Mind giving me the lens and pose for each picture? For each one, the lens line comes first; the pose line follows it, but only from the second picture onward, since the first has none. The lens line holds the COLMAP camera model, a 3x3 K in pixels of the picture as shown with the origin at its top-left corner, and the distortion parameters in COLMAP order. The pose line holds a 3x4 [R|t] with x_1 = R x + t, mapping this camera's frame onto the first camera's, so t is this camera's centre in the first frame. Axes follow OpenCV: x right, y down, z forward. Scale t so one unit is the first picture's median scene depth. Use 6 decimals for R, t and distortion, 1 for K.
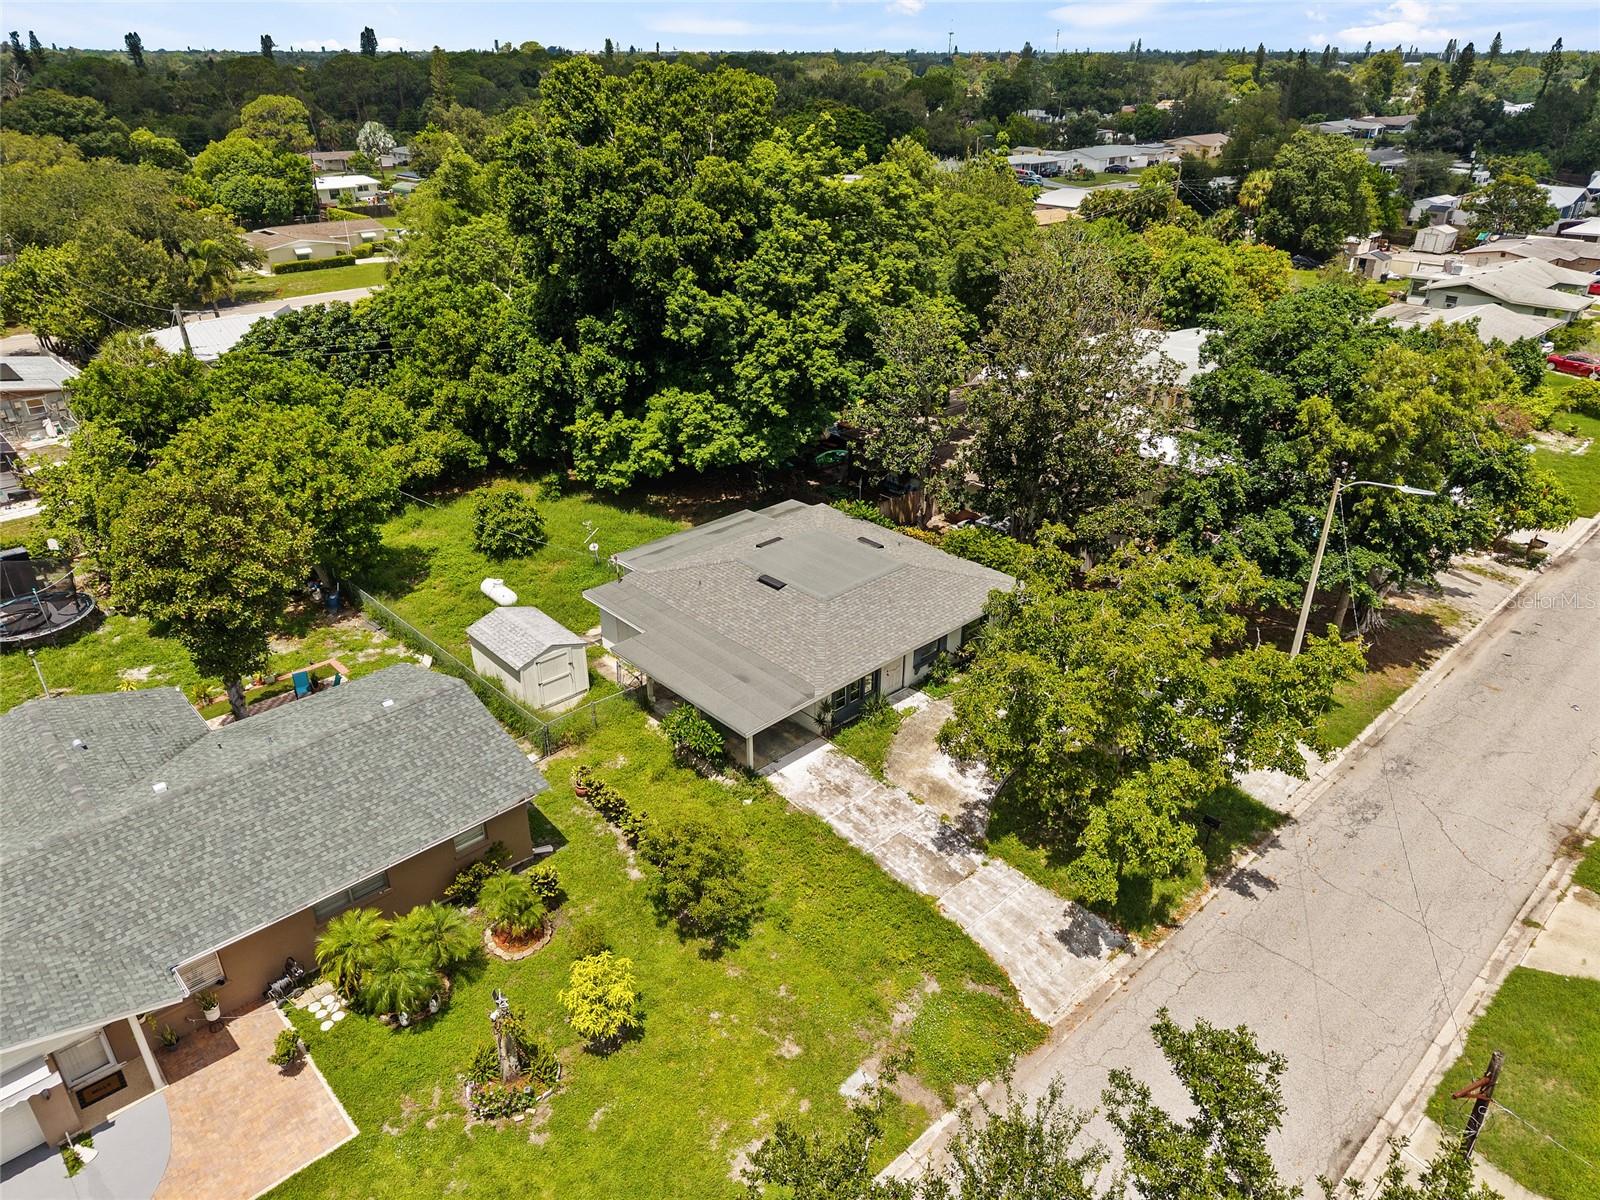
lens RADIAL K [[1049.5, 0, 800.0], [0, 1049.5, 600.0], [0, 0, 1]] dist [0.044998, -0.070629]
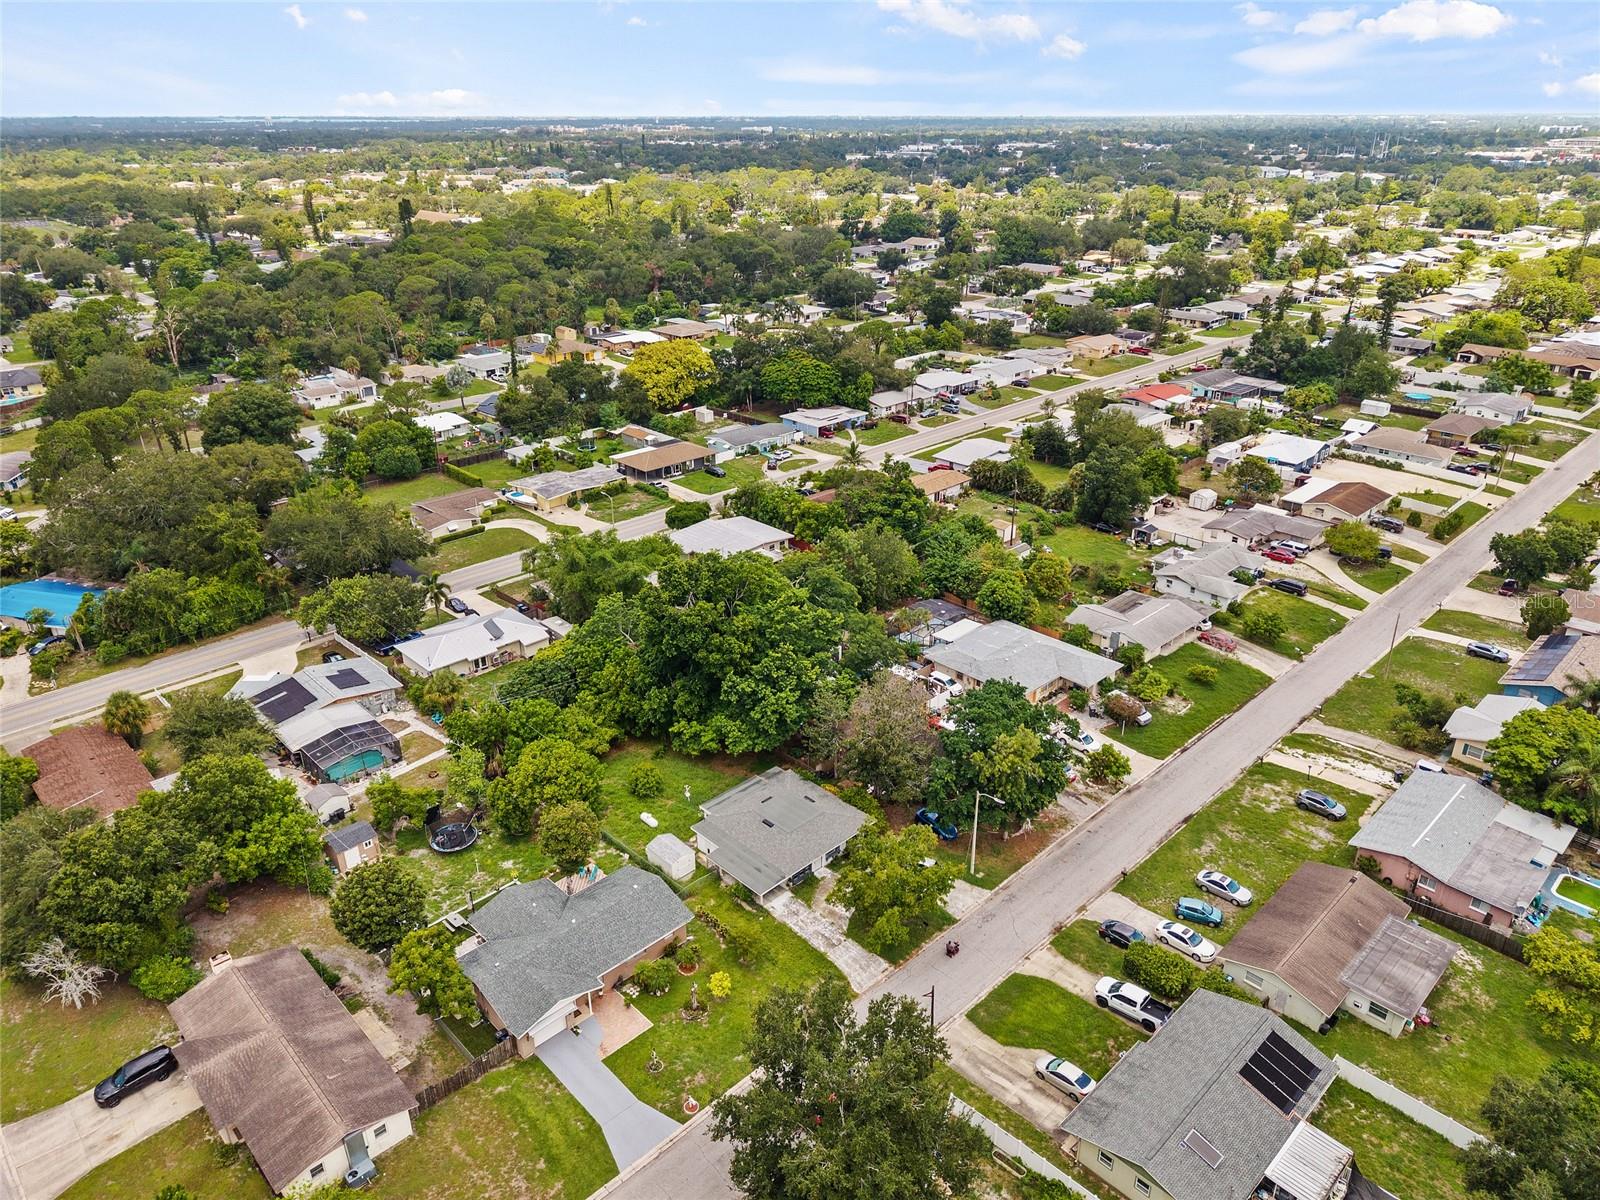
lens RADIAL K [[1049.5, 0, 800.0], [0, 1049.5, 600.0], [0, 0, 1]] dist [0.044998, -0.070629]
pose [[0.999837, -0.016749, 0.006698, 0.040131], [0.017030, 0.998875, -0.044260, -0.443610], [-0.005949, 0.044367, 0.998998, -1.534704]]
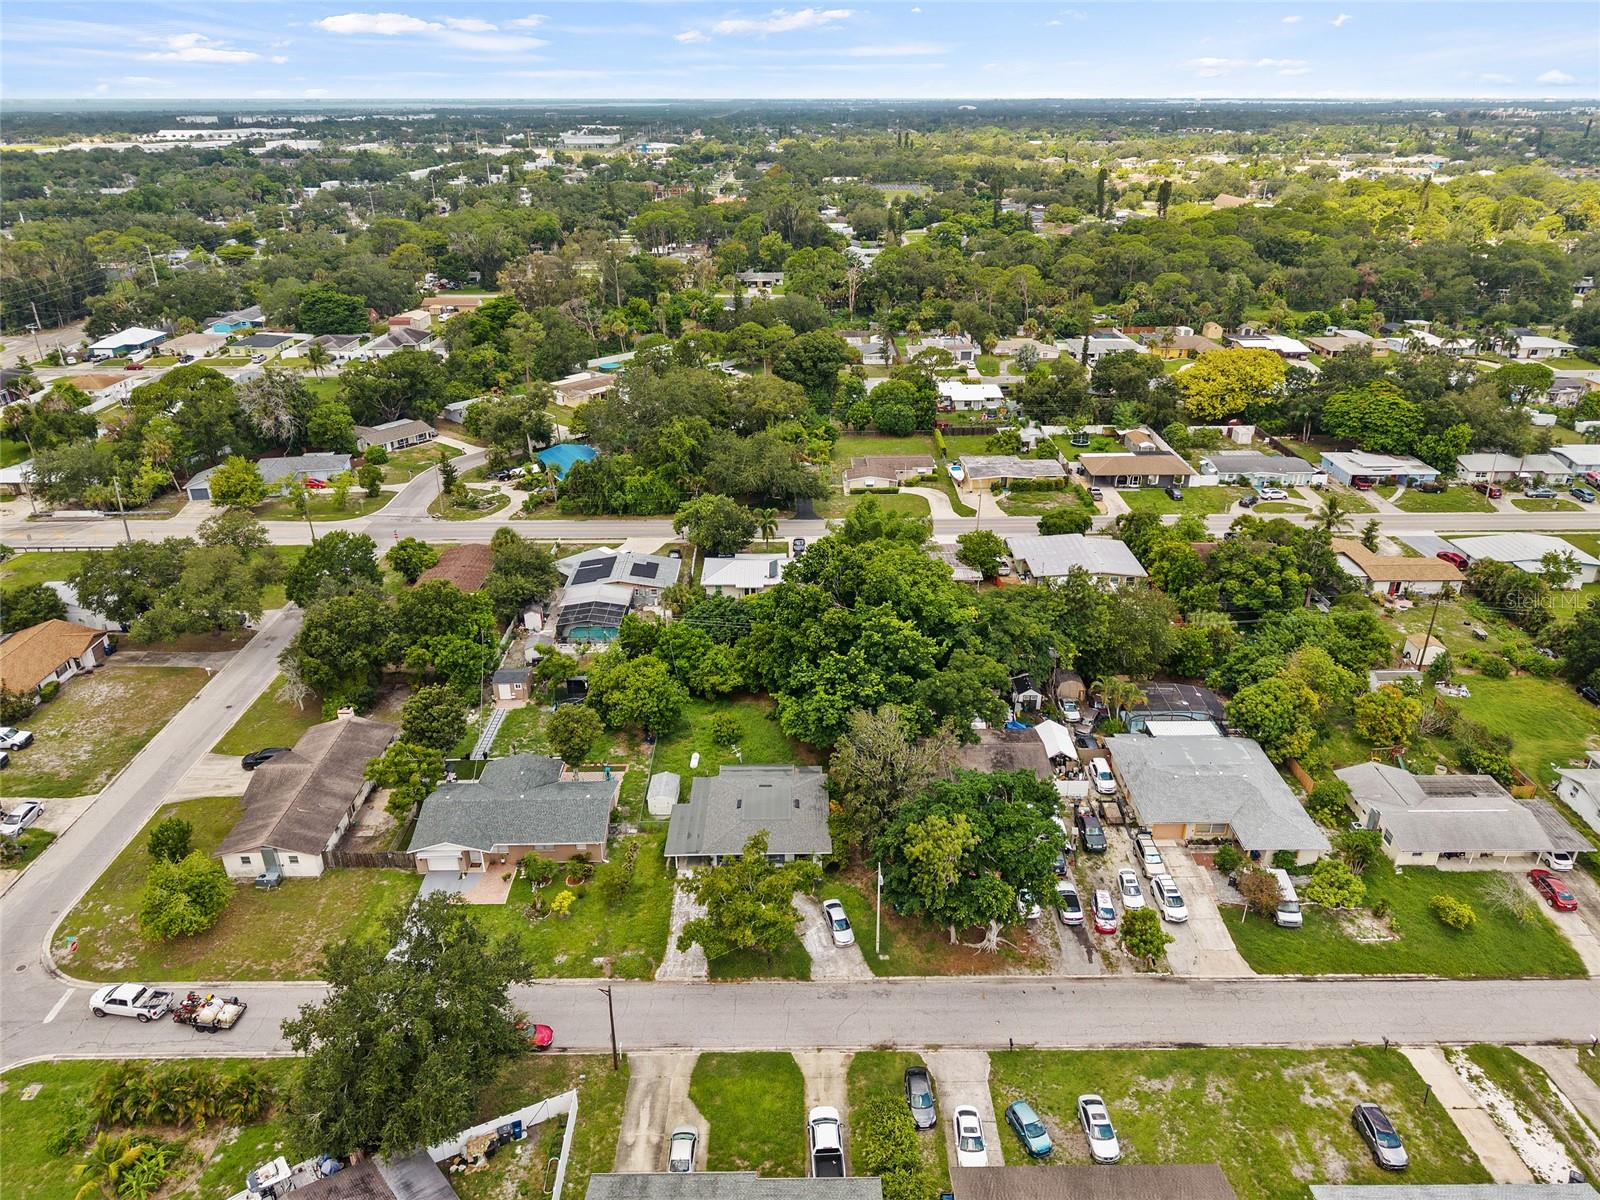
lens RADIAL K [[1049.5, 0, 800.0], [0, 1049.5, 600.0], [0, 0, 1]] dist [0.044998, -0.070629]
pose [[0.731291, 0.279158, -0.622322, 1.559232], [-0.300952, 0.950851, 0.072878, -0.723968], [0.612079, 0.133993, 0.779362, -0.923168]]
